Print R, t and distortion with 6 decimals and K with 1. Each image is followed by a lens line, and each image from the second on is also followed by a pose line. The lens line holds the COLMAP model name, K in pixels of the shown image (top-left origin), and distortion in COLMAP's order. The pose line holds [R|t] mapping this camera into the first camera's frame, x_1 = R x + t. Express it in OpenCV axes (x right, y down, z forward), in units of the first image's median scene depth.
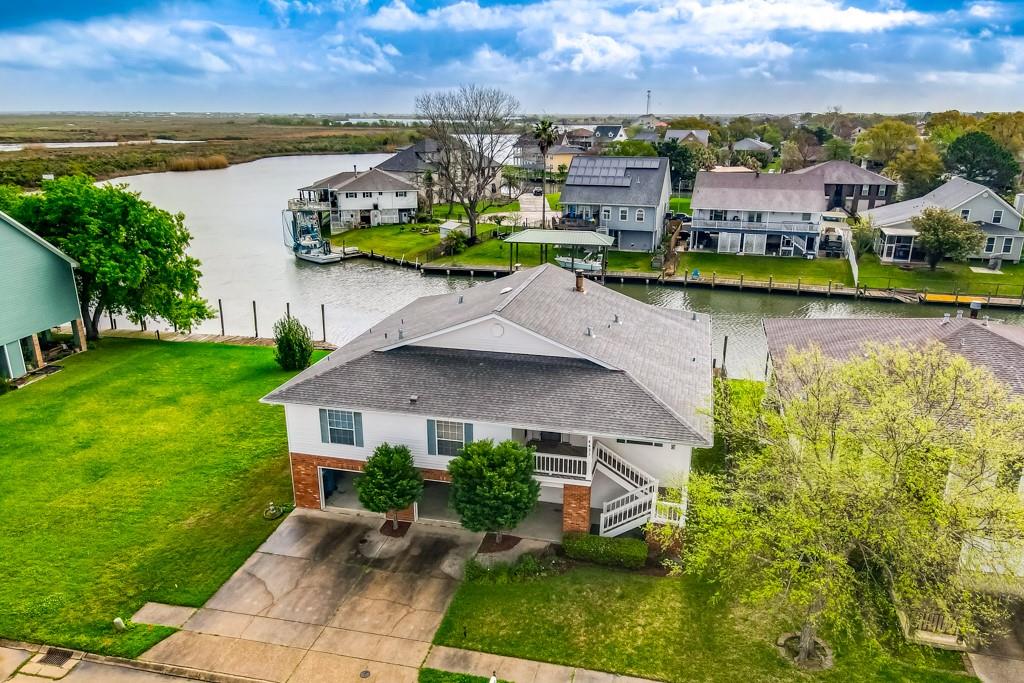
lens RADIAL K [[740.9, 0, 509.0], [0, 740.9, 342.4], [0, 0, 1]] dist [0.017614, 0.007522]
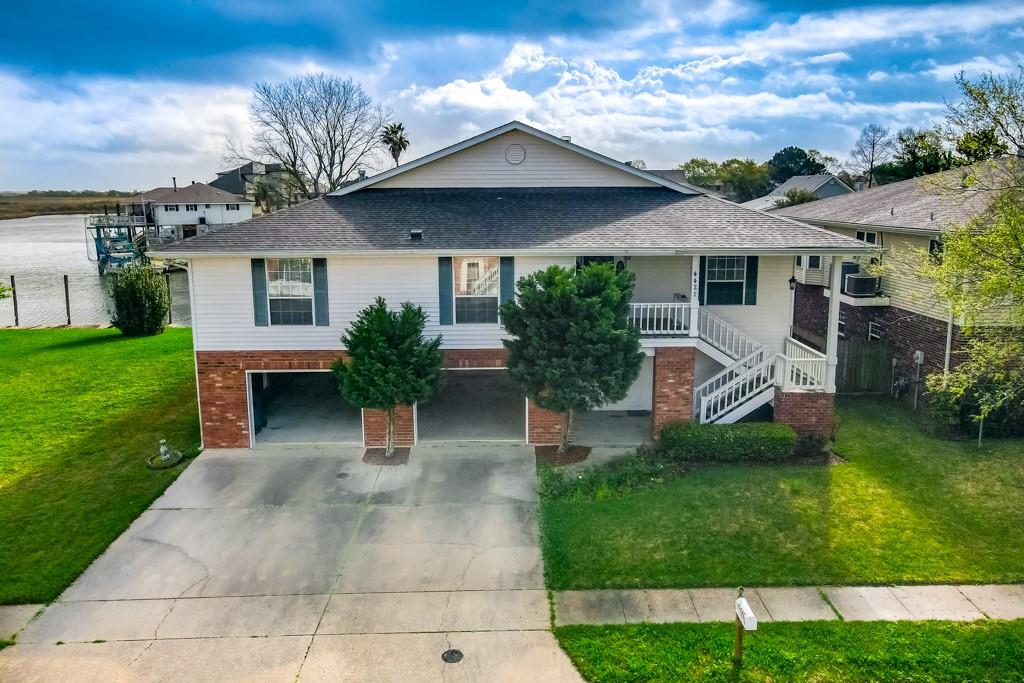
lens RADIAL K [[740.9, 0, 508.6], [0, 740.9, 301.8], [0, 0, 1]] dist [0.017614, 0.007522]
pose [[0.968406, -0.044835, 0.245316, -0.210009], [0.078737, 0.988358, -0.130187, 0.222009], [-0.236623, 0.145389, 0.960662, 0.383384]]
